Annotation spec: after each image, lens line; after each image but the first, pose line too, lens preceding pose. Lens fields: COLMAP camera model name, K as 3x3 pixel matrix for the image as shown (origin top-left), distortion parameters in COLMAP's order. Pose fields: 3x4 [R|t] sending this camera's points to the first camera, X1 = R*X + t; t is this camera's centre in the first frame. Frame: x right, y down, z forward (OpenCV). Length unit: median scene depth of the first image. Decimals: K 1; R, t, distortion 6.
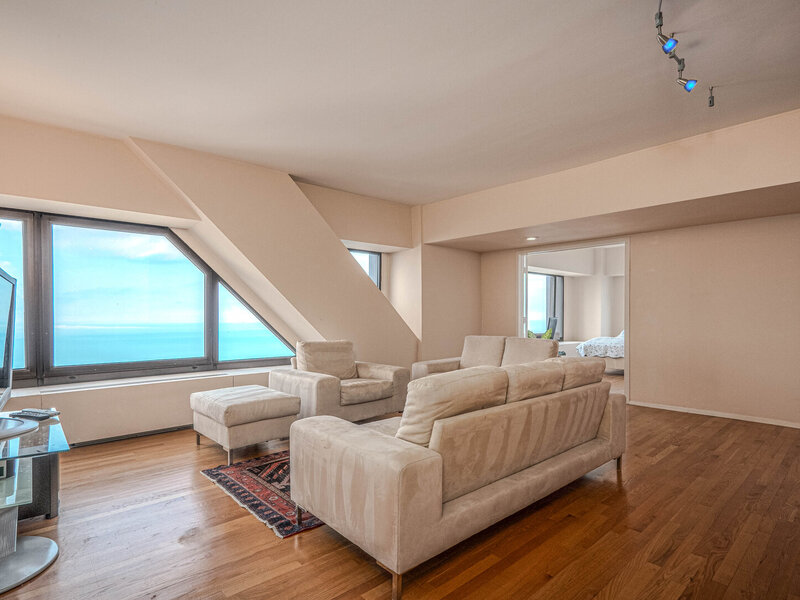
lens RADIAL K [[438.2, 0, 406.2], [0, 438.2, 313.9], [0, 0, 1]] dist [-0.002043, -0.000348]
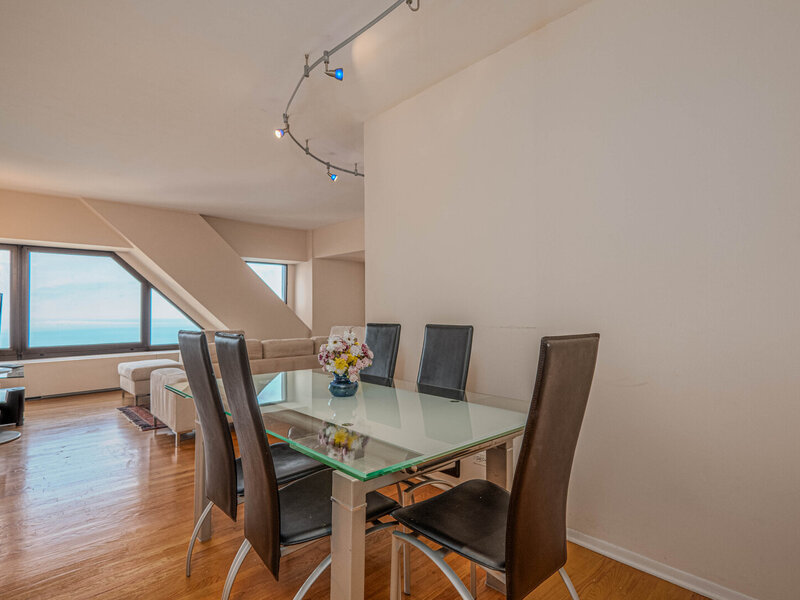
lens RADIAL K [[404.9, 0, 400.0], [0, 404.9, 300.0], [0, 0, 1]] dist [-0.000305, -0.013376]
pose [[0.999095, -0.003554, 0.042381, 0.399711], [0.004530, 0.999726, -0.022961, -0.004499], [-0.042288, 0.023132, 0.998838, -0.421077]]
